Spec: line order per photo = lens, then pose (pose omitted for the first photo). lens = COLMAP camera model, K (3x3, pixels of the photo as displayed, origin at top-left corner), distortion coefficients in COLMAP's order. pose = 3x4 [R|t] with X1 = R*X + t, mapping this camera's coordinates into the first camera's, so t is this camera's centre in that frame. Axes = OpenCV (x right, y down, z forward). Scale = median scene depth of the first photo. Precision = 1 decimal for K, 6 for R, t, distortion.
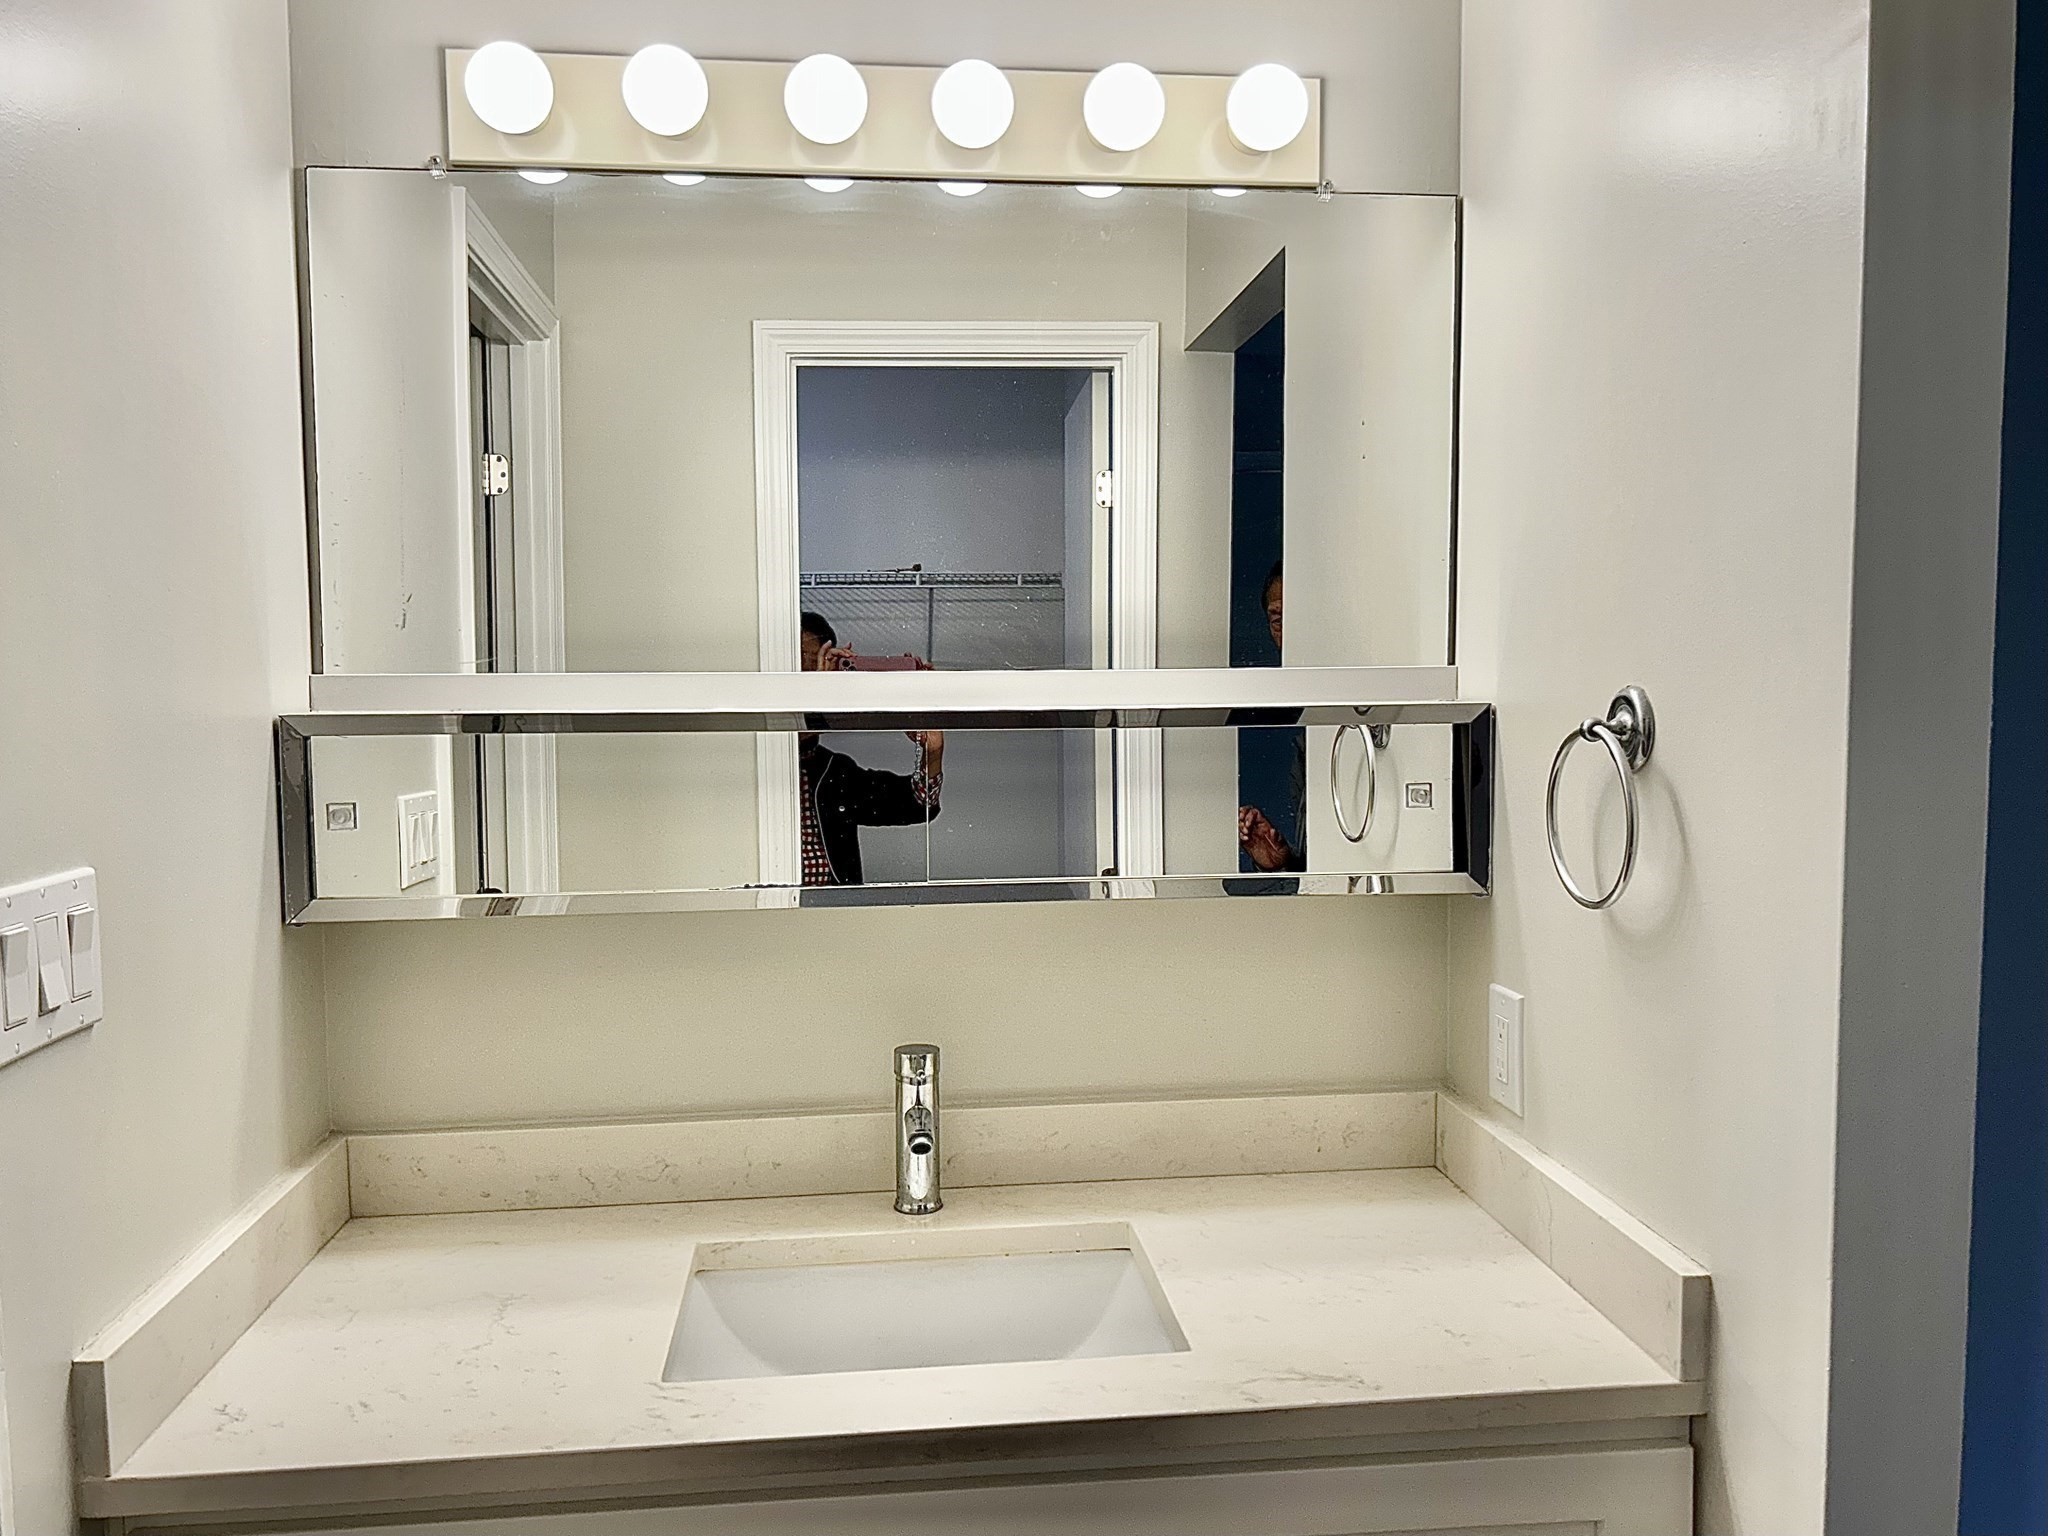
lens RADIAL K [[1531.1, 0, 1024.0], [0, 1531.1, 768.0], [0, 0, 1]] dist [-0.002237, -0.004798]
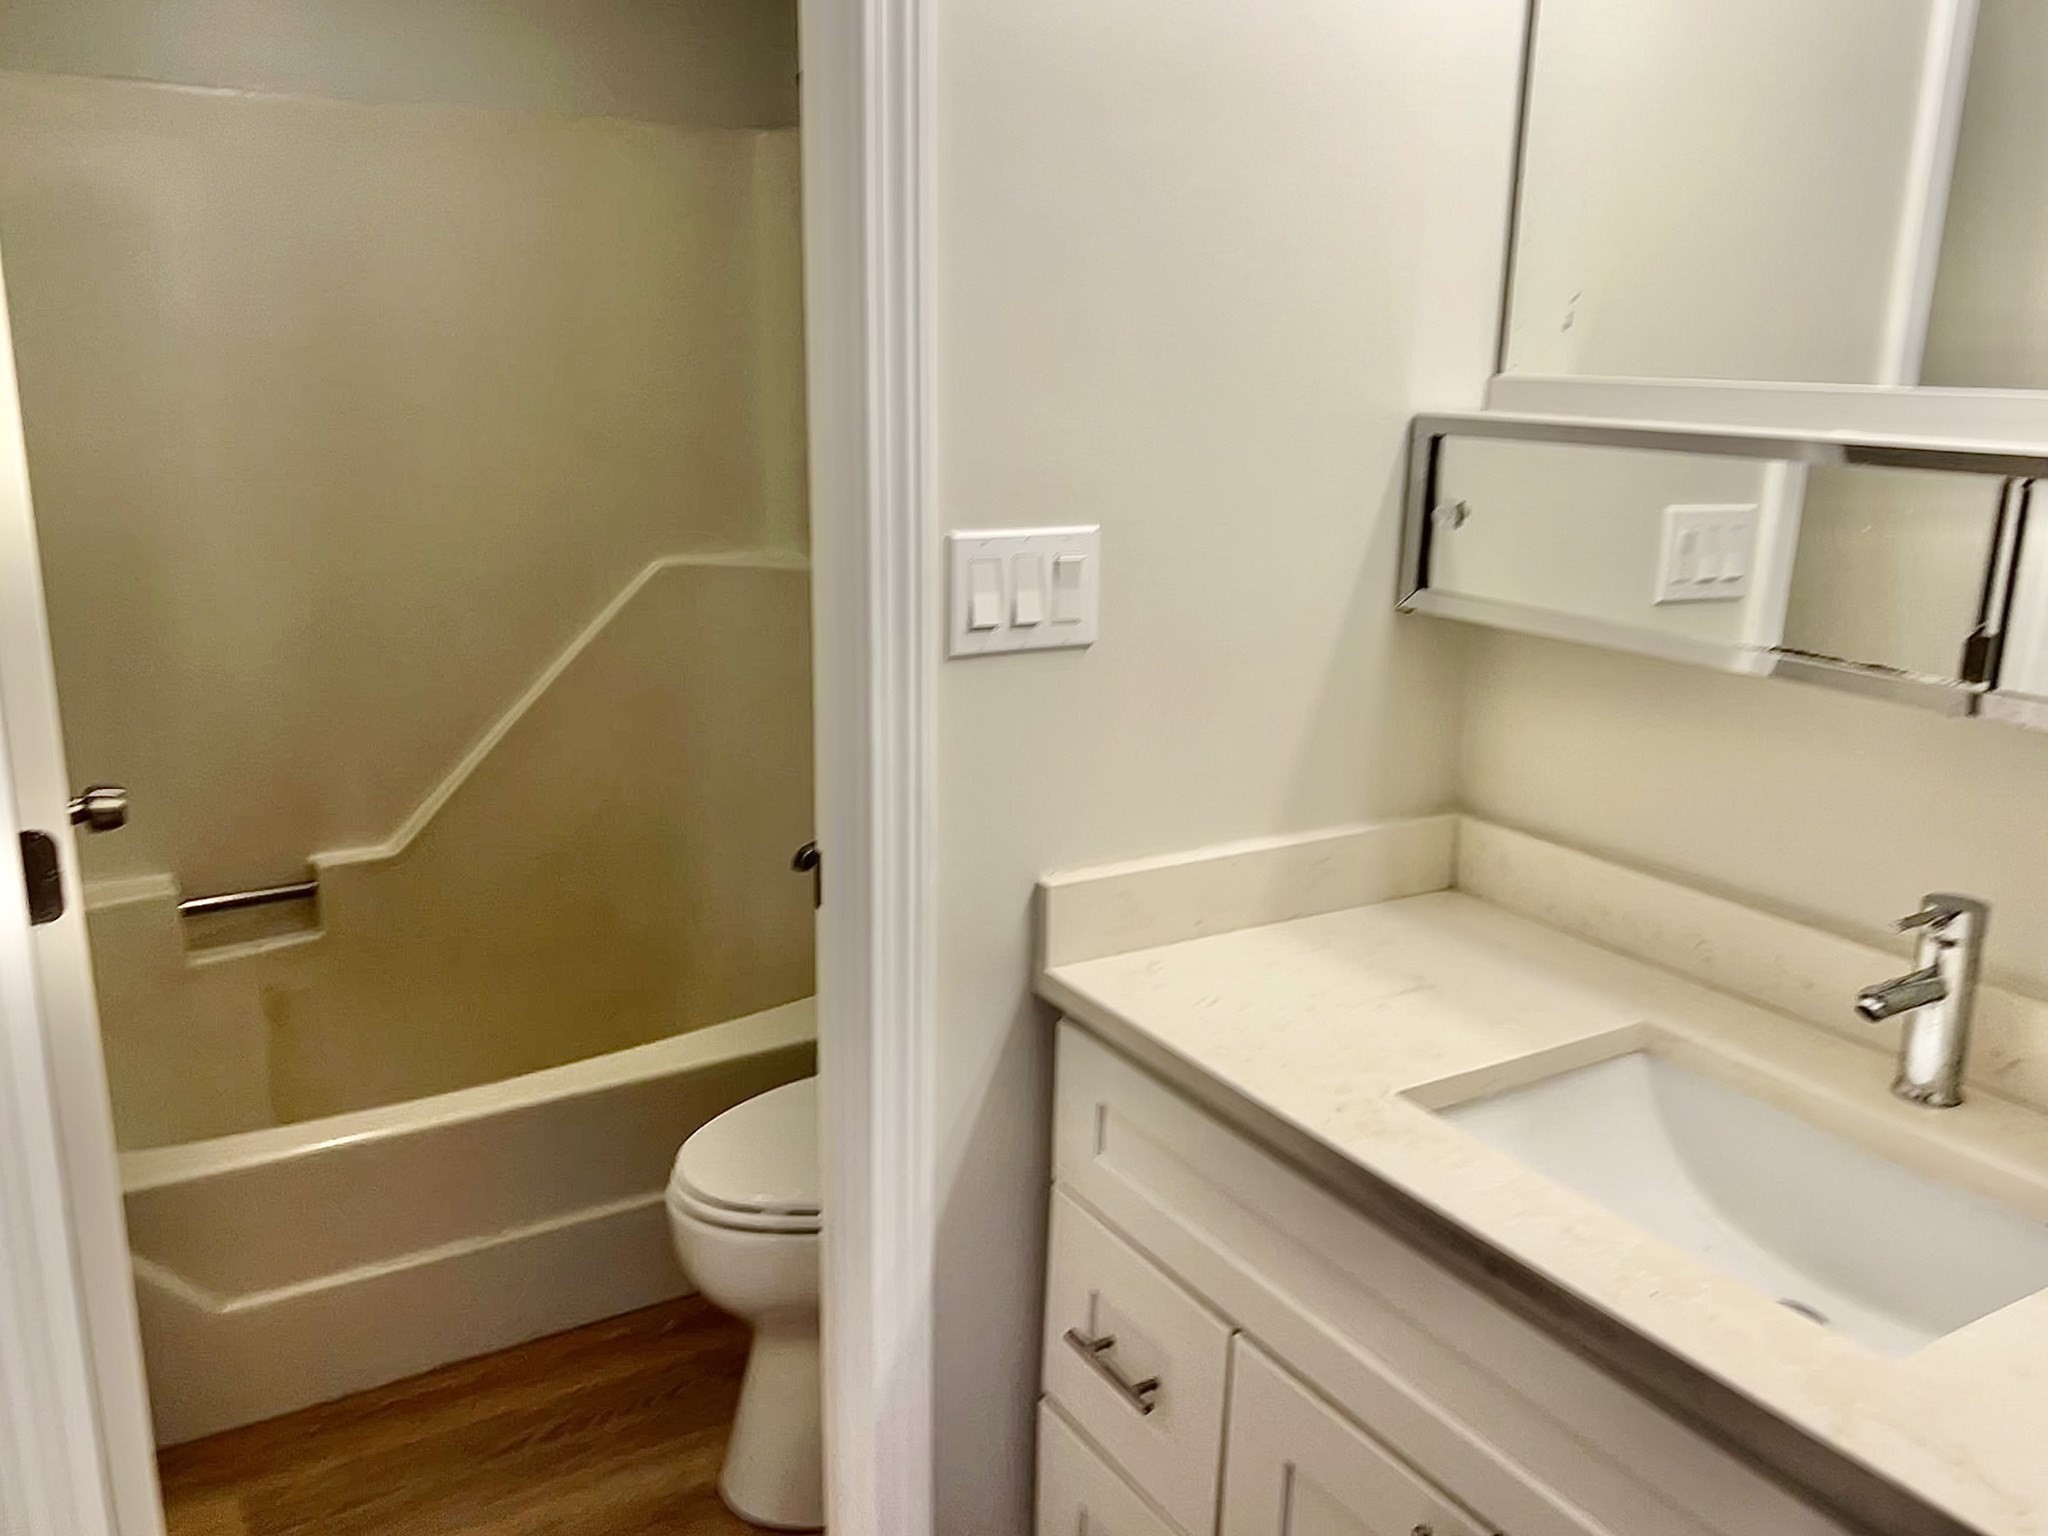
lens RADIAL K [[1560.9, 0, 1024.0], [0, 1560.9, 768.0], [0, 0, 1]] dist [0.043885, 0.000202]
pose [[0.459569, 0.242968, -0.854262, 0.376707], [-0.079495, 0.969245, 0.232905, -0.026366], [0.884577, -0.039127, 0.464750, 0.230718]]
